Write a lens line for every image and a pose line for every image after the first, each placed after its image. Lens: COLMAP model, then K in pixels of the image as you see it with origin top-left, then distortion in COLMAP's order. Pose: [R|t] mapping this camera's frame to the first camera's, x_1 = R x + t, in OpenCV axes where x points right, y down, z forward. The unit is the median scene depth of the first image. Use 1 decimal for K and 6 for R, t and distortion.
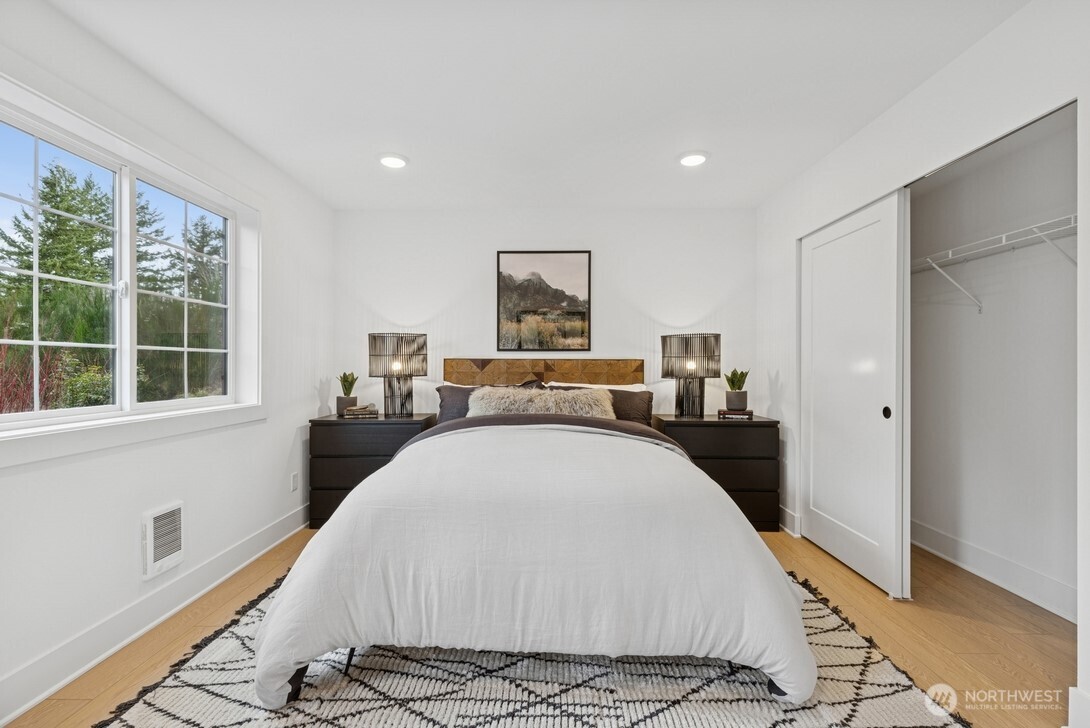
lens RADIAL K [[489.5, 0, 548.1], [0, 489.5, 366.5], [0, 0, 1]] dist [0.003114, -0.000023]
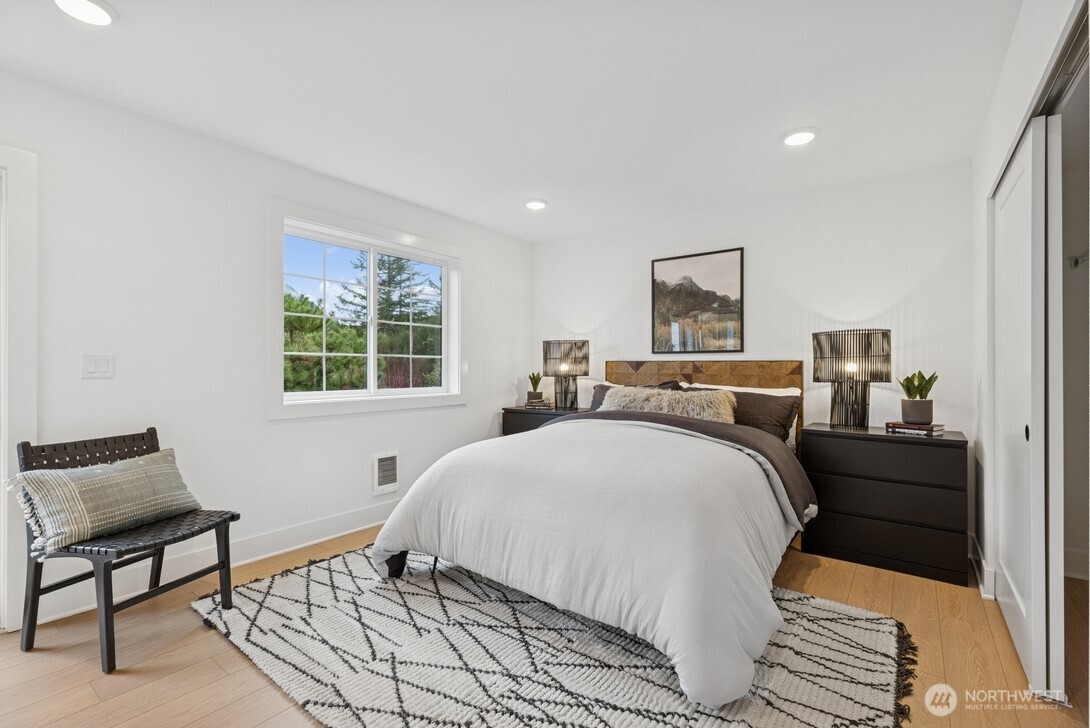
lens RADIAL K [[489.5, 0, 548.1], [0, 489.5, 366.5], [0, 0, 1]] dist [0.003114, -0.000023]
pose [[0.807976, 0.001076, -0.589215, 0.372935], [-0.003495, 0.999989, -0.002966, 0.000609], [0.589206, 0.004456, 0.807971, 0.003068]]
